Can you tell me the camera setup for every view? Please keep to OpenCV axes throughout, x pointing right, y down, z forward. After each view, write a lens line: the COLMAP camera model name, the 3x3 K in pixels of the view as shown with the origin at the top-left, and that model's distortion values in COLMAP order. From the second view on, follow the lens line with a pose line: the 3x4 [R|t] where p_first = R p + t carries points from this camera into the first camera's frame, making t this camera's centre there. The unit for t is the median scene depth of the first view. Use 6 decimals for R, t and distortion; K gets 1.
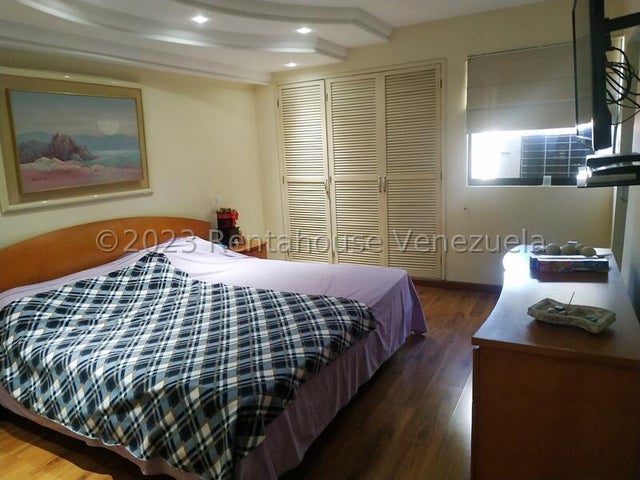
lens RADIAL K [[471.9, 0, 307.4], [0, 471.9, 240.1], [0, 0, 1]] dist [0.053231, -0.121404]
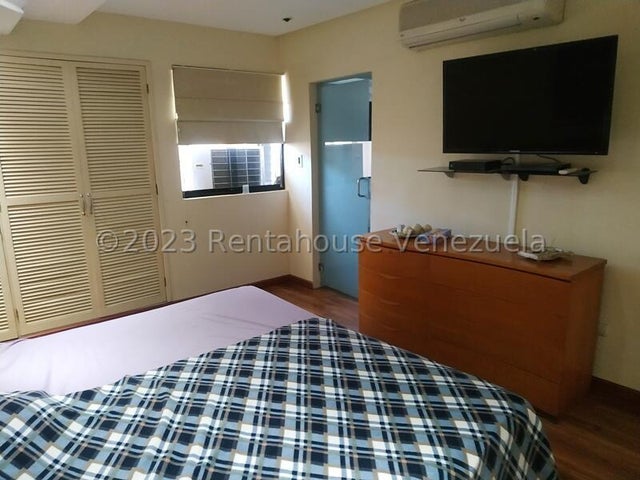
lens RADIAL K [[471.9, 0, 307.4], [0, 471.9, 240.1], [0, 0, 1]] dist [0.053231, -0.121404]
pose [[0.365140, -0.141657, 0.920112, -0.493137], [0.176941, 0.980899, 0.080798, -0.067438], [-0.913983, 0.133303, 0.383231, 0.425808]]
